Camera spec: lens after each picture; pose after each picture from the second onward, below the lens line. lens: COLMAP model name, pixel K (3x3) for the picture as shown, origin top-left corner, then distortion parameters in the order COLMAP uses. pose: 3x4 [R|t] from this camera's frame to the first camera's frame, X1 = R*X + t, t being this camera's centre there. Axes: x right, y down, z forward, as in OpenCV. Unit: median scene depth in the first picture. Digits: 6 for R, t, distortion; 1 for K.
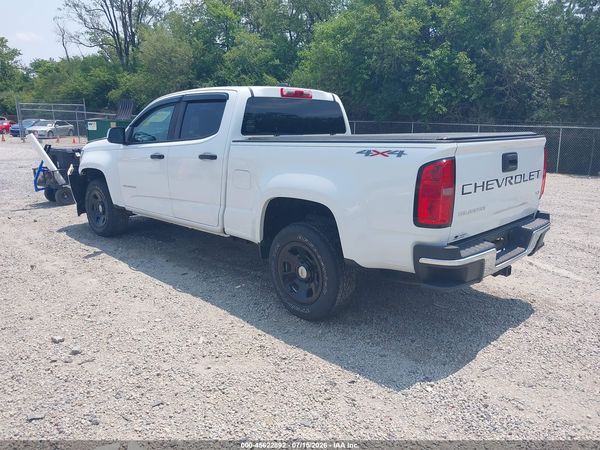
lens RADIAL K [[477.9, 0, 300.0], [0, 477.9, 225.0], [0, 0, 1]] dist [-0.007152, 0.004239]
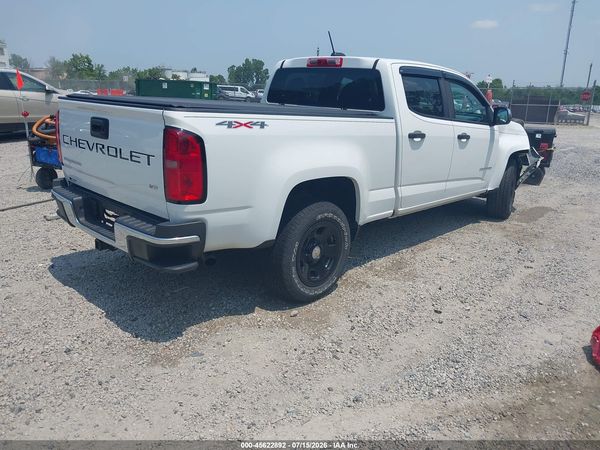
lens RADIAL K [[483.3, 0, 300.0], [0, 483.3, 225.0], [0, 0, 1]] dist [0.008167, -0.004541]
pose [[0.018148, 0.276728, -0.960777, 0.905985], [-0.251735, 0.931244, 0.263467, -0.208082], [0.967626, 0.237080, 0.086562, 0.903629]]
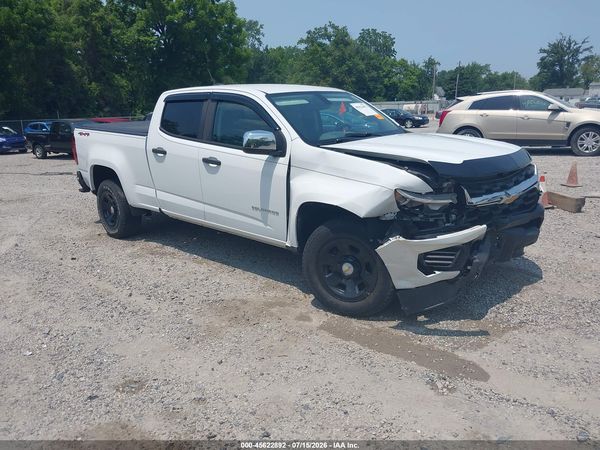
lens RADIAL K [[483.3, 0, 300.0], [0, 483.3, 225.0], [0, 0, 1]] dist [0.008167, -0.004541]
pose [[-0.998192, 0.044447, -0.040468, -0.164111], [0.021416, 0.892019, 0.451490, -0.491896], [0.056166, 0.449807, -0.891358, 2.105358]]
